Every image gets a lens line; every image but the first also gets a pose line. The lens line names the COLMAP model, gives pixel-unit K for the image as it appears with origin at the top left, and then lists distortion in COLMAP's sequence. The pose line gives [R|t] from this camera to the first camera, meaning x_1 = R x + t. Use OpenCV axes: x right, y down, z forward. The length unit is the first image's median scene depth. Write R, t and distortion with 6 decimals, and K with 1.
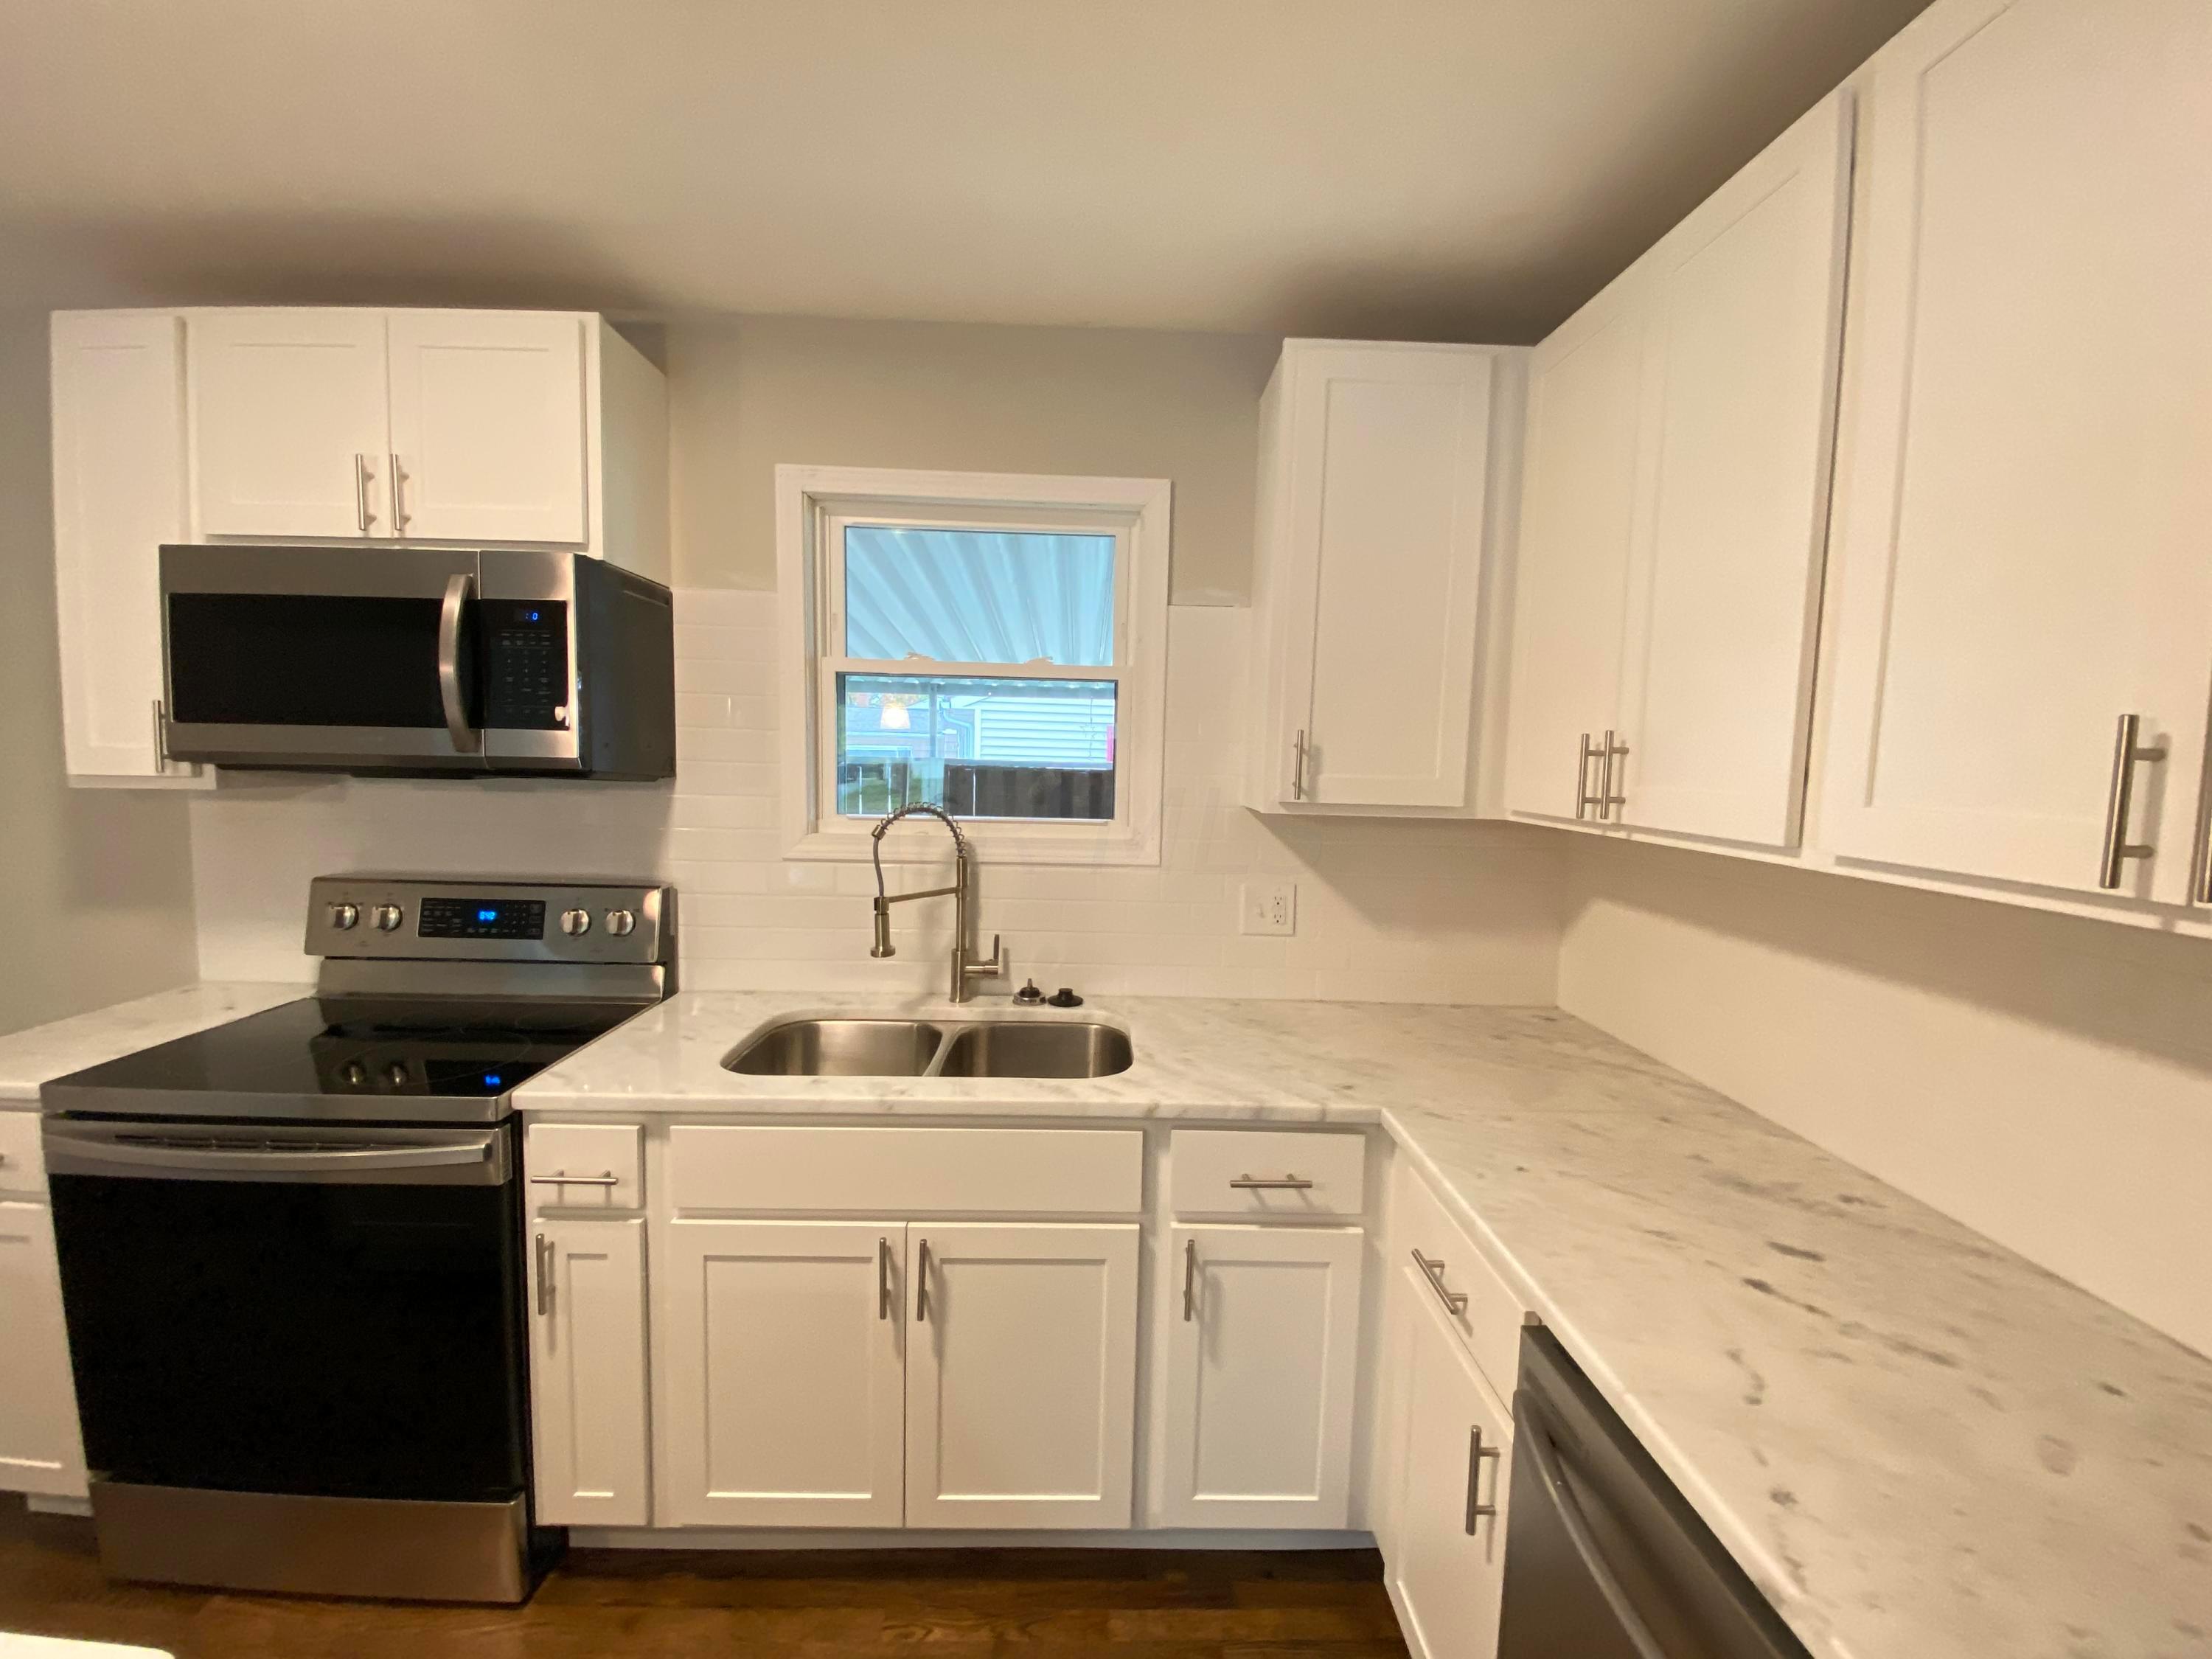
lens RADIAL K [[889.7, 0, 1103.6], [0, 889.7, 826.9], [0, 0, 1]] dist [0.033165, -0.027319]
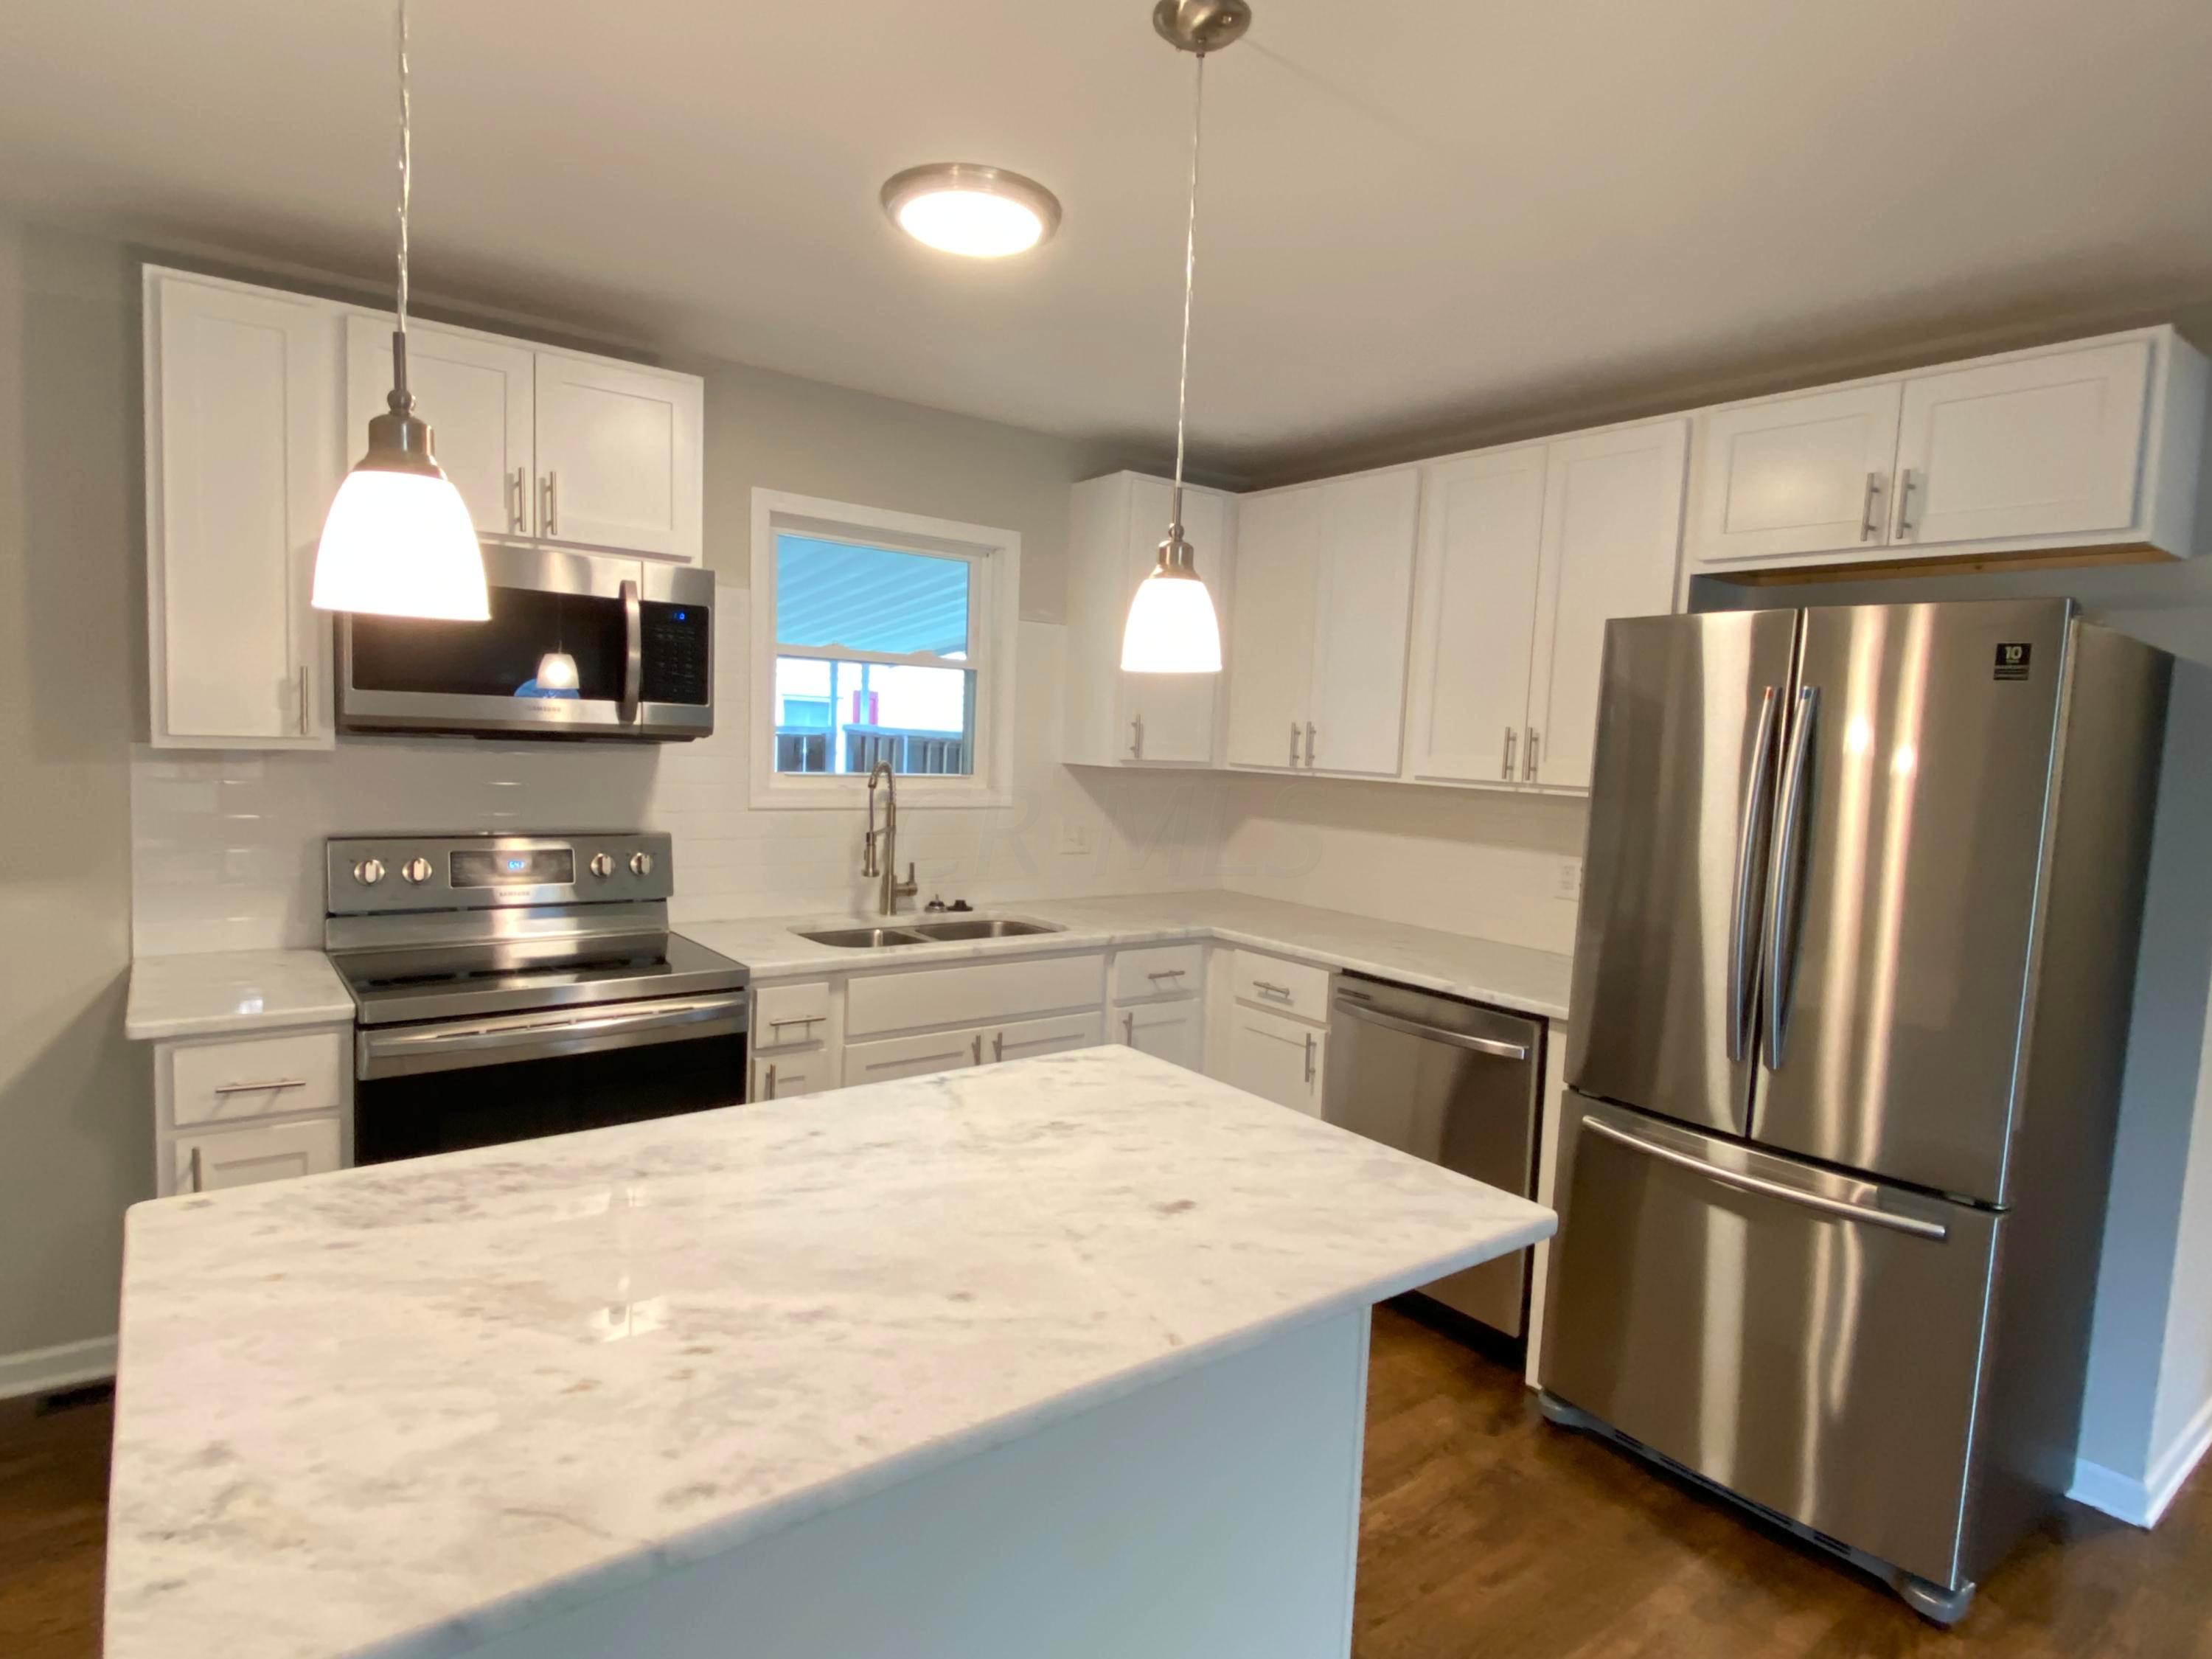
lens RADIAL K [[1208.9, 0, 1099.6], [0, 1208.9, 823.7], [0, 0, 1]] dist [0.076233, -0.077874]
pose [[0.807727, -0.035277, 0.588500, -1.092527], [0.028093, 0.999377, 0.021348, 0.038540], [-0.588886, -0.000711, 0.808216, -0.704746]]
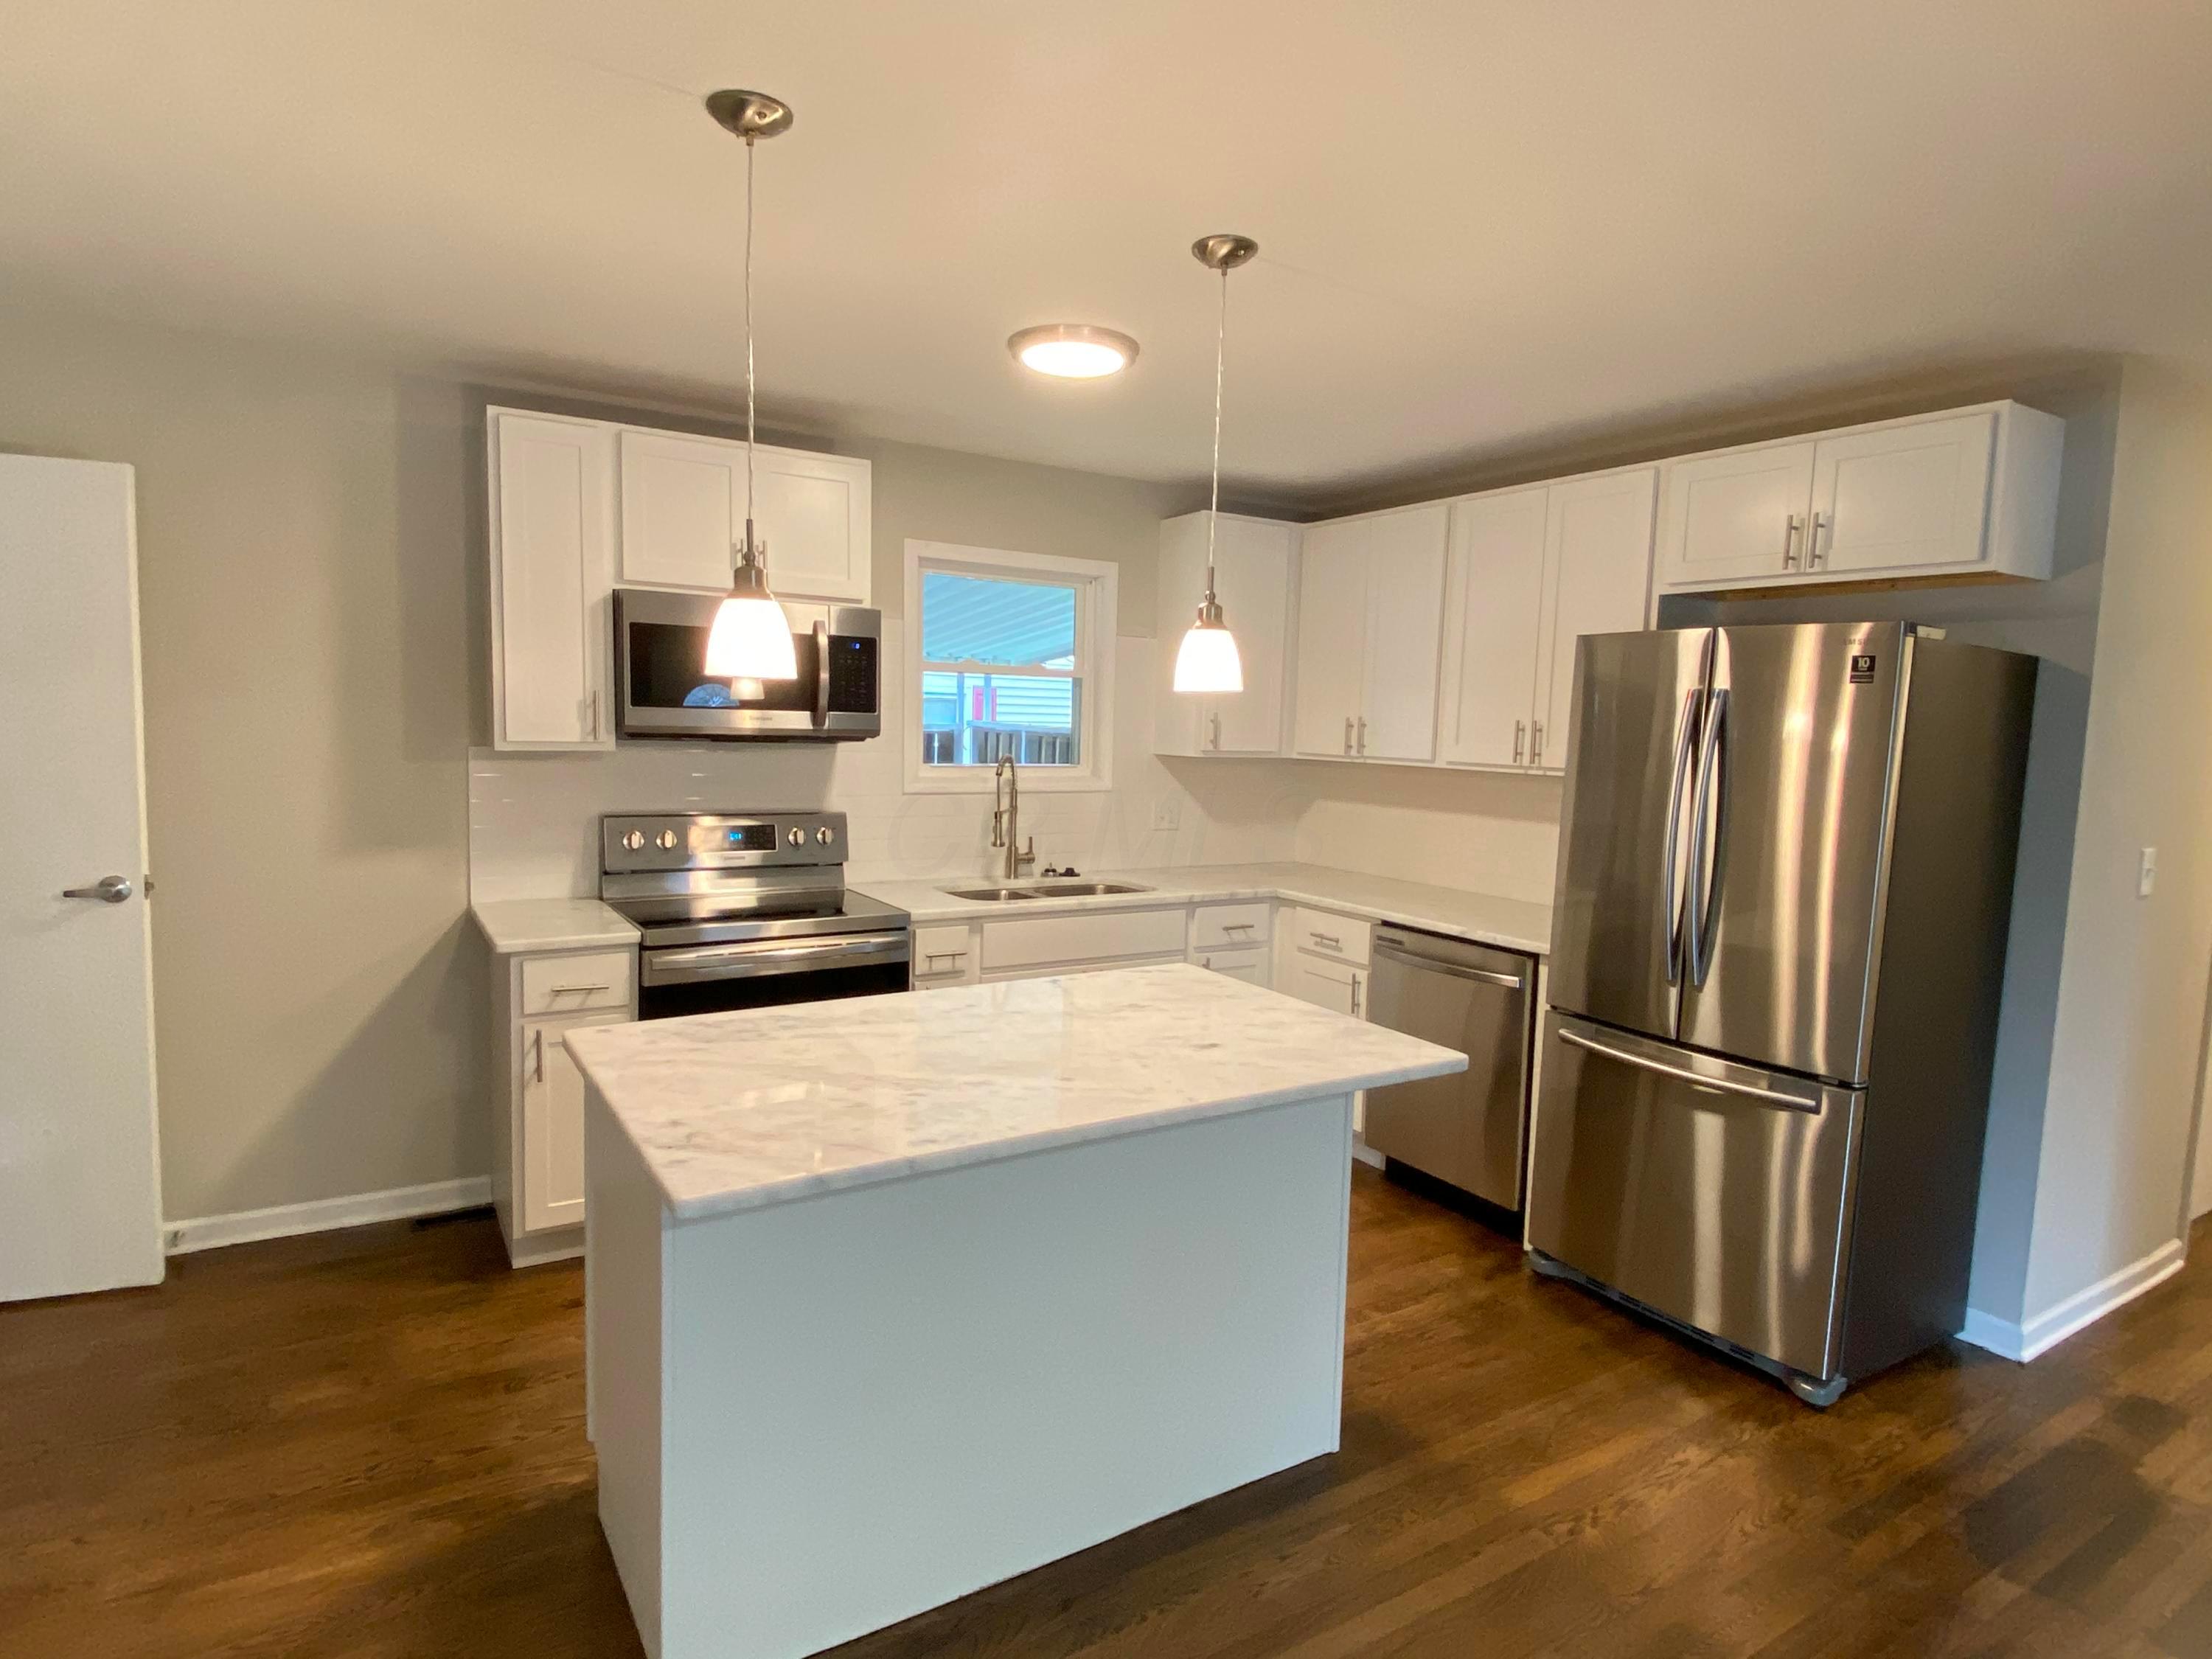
lens RADIAL K [[1208.9, 0, 1099.6], [0, 1208.9, 823.7], [0, 0, 1]] dist [0.076233, -0.077874]
pose [[0.859024, -0.044683, 0.509981, -1.303593], [0.036103, 0.998991, 0.026715, 0.050534], [-0.510660, -0.004537, 0.859771, -1.097375]]
